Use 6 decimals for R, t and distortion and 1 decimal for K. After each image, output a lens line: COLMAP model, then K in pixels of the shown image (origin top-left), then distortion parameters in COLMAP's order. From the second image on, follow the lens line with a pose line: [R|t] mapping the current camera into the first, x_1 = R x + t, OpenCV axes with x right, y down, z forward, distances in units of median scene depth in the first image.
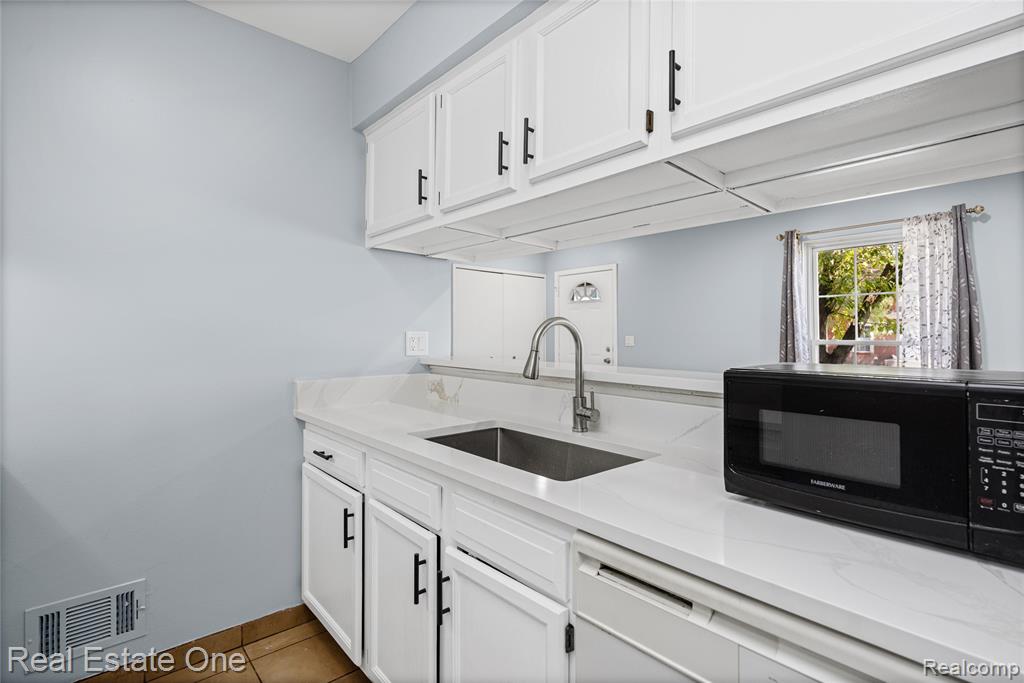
lens RADIAL K [[500.1, 0, 513.8], [0, 500.1, 328.5], [0, 0, 1]] dist [0.003579, -0.002507]
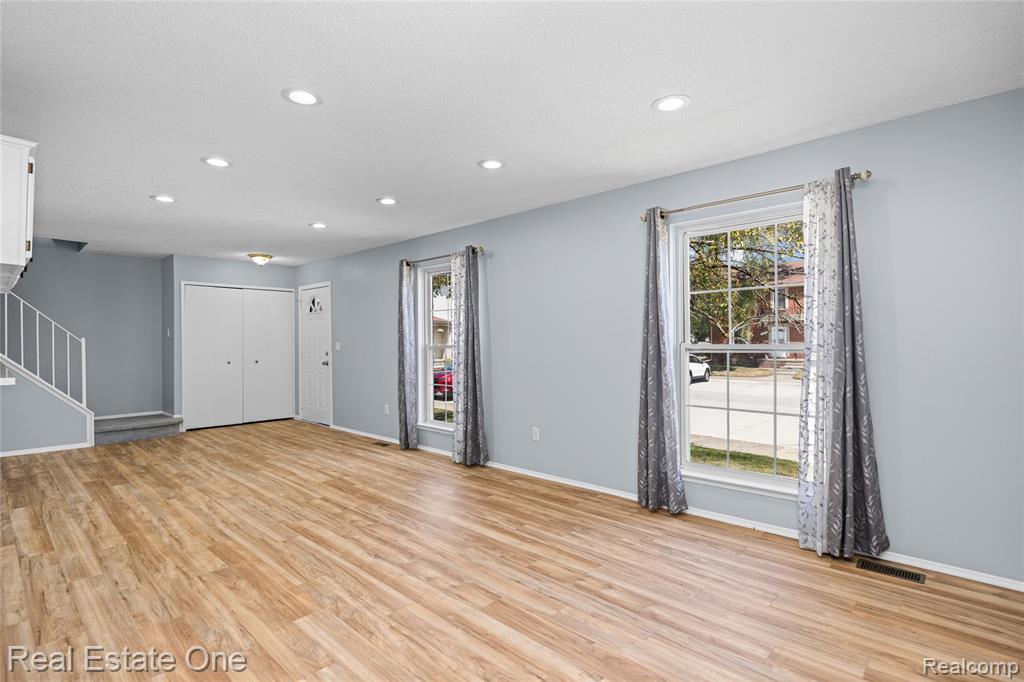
lens RADIAL K [[500.1, 0, 508.2], [0, 500.1, 342.8], [0, 0, 1]] dist [0.003579, -0.002507]
pose [[0.996948, -0.006322, 0.077810, 1.801474], [0.004681, 0.999763, 0.021265, -0.025181], [-0.077926, -0.020836, 0.996741, -0.742917]]
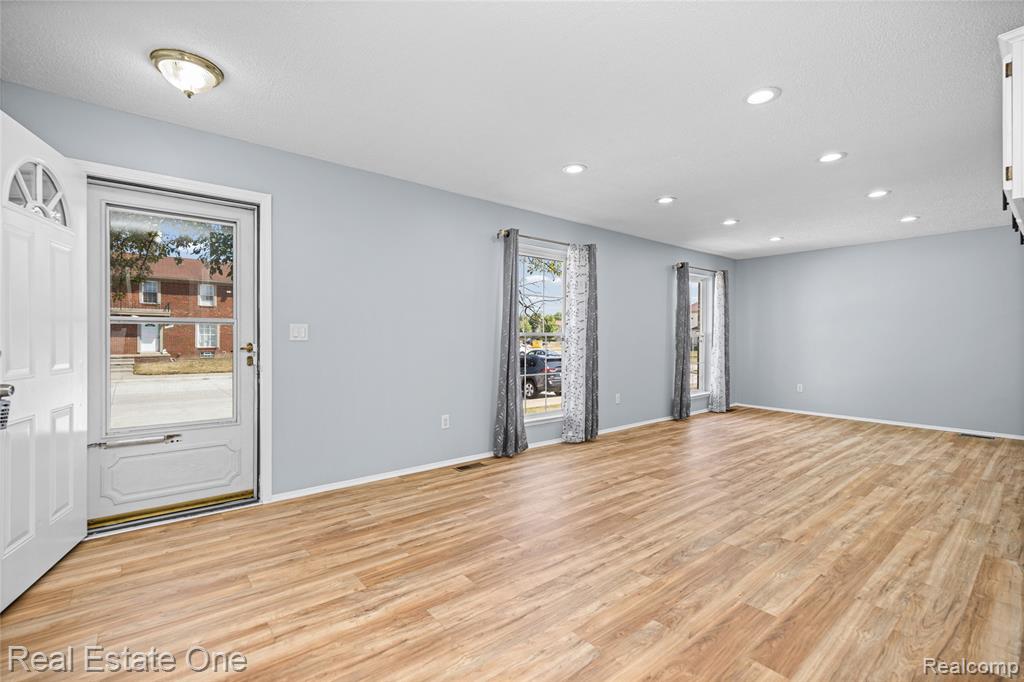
lens RADIAL K [[437.1, 0, 509.0], [0, 437.1, 340.1], [0, 0, 1]] dist [-0.005401, 0.000719]
pose [[0.067471, -0.006749, 0.997698, -1.007866], [-0.021779, 0.999729, 0.008236, 0.078481], [-0.997483, -0.022285, 0.067306, 2.416127]]
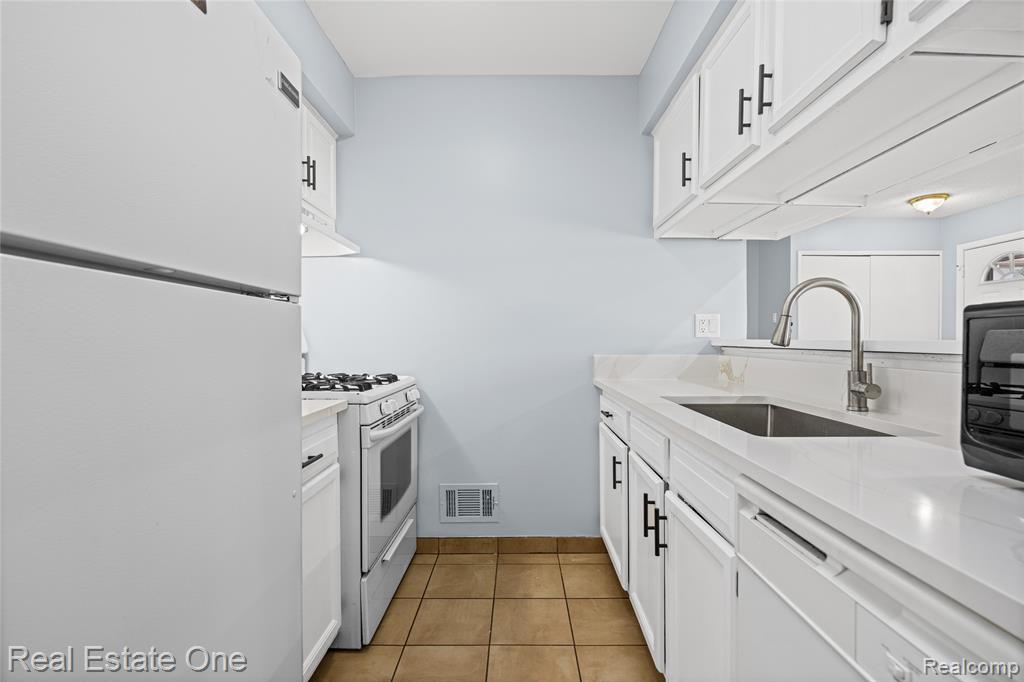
lens RADIAL K [[469.3, 0, 508.4], [0, 469.3, 349.6], [0, 0, 1]] dist [0.004615, -0.003518]
pose [[0.740789, 0.008533, -0.671684, 0.214974], [0.012755, 0.999560, 0.026765, 0.067717], [0.671617, -0.028395, 0.740354, 0.008003]]
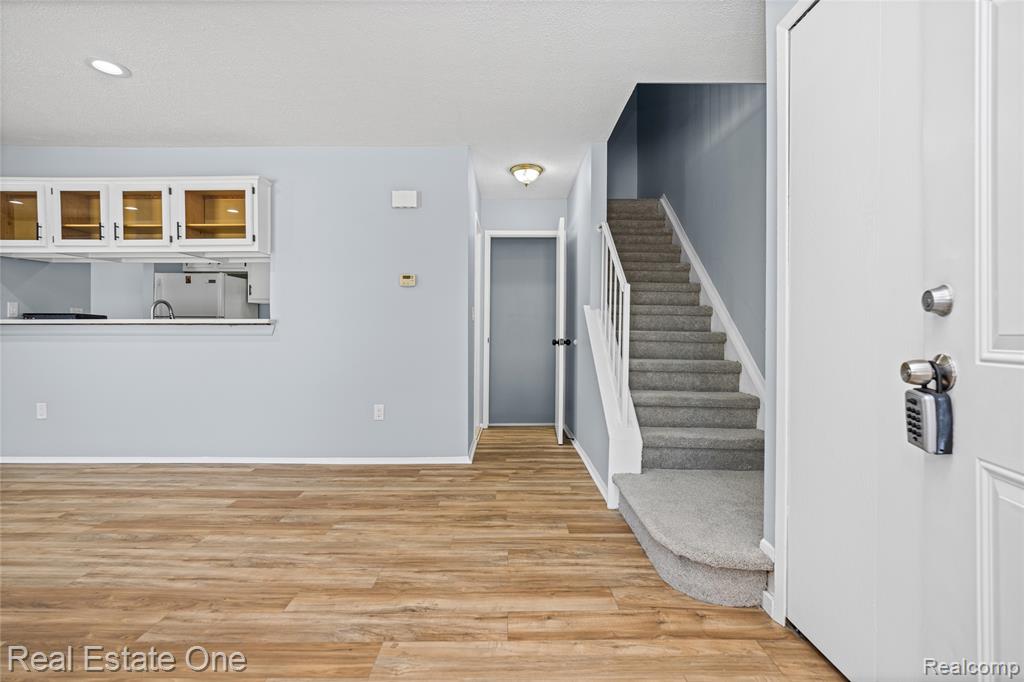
lens RADIAL K [[469.3, 0, 516.5], [0, 469.3, 331.9], [0, 0, 1]] dist [0.004615, -0.003518]
pose [[-0.677881, -0.007695, -0.735131, 0.583837], [0.008075, 0.999807, -0.017912, 0.186576], [0.735127, -0.018078, -0.677688, 3.638027]]
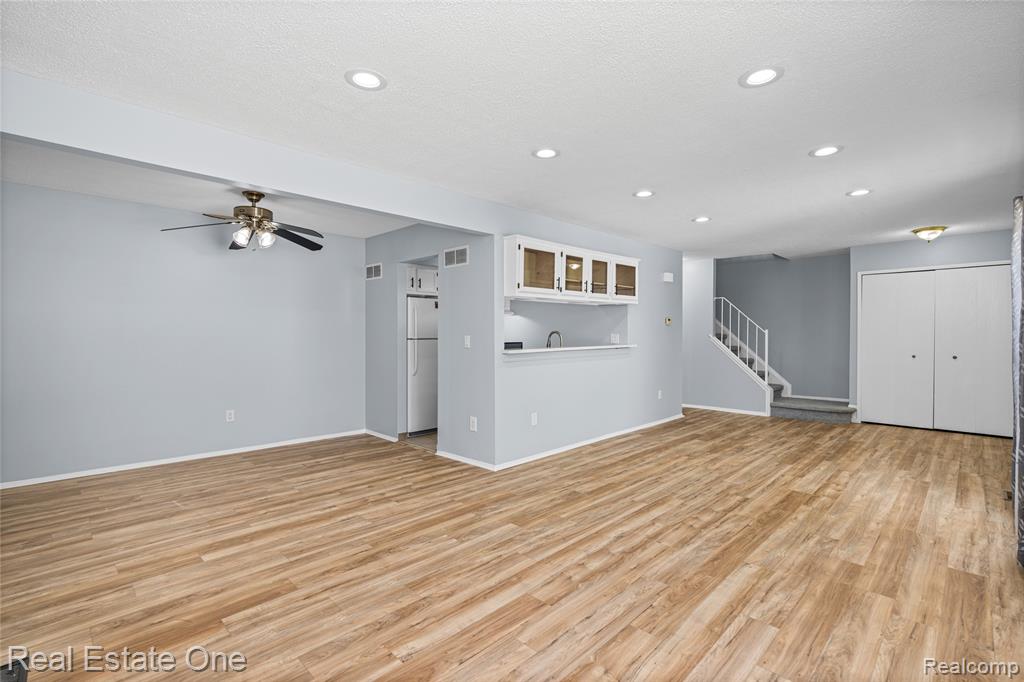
lens RADIAL K [[469.3, 0, 513.3], [0, 469.3, 335.7], [0, 0, 1]] dist [0.004615, -0.003518]
pose [[0.057615, 0.002490, -0.998336, 3.100189], [0.018905, 0.999815, 0.003585, -0.004442], [0.998160, -0.019080, 0.057557, 0.462745]]
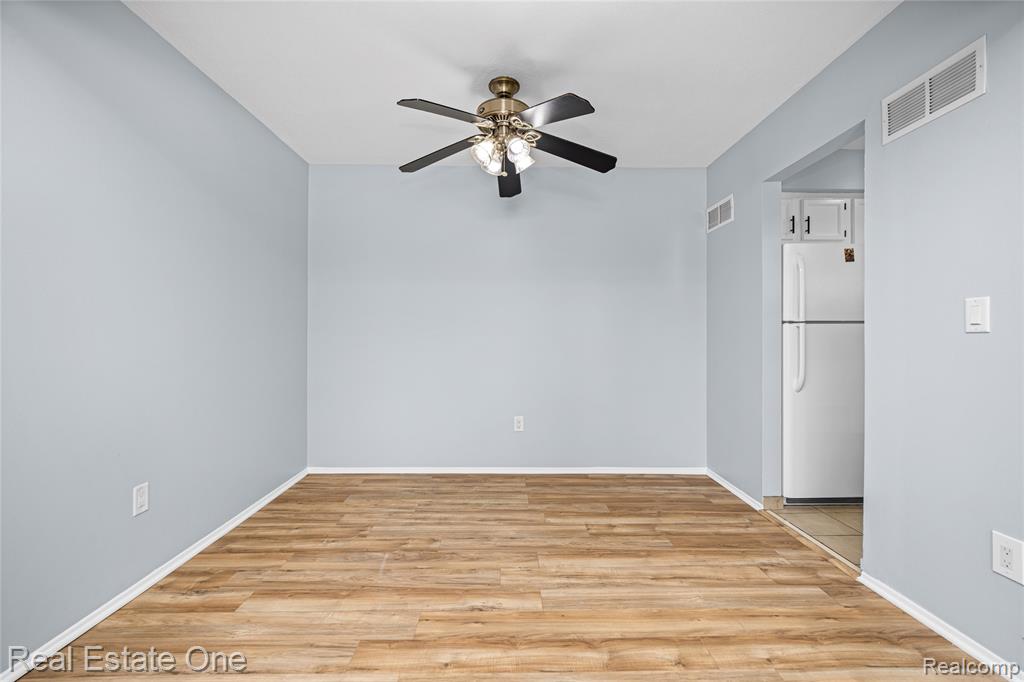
lens RADIAL K [[437.1, 0, 513.5], [0, 437.1, 336.2], [0, 0, 1]] dist [-0.005401, 0.000719]
pose [[-0.653243, -0.002910, -0.757143, 1.741634], [0.012129, 0.999824, -0.014306, 0.076462], [0.757051, -0.018529, -0.653093, 0.224335]]
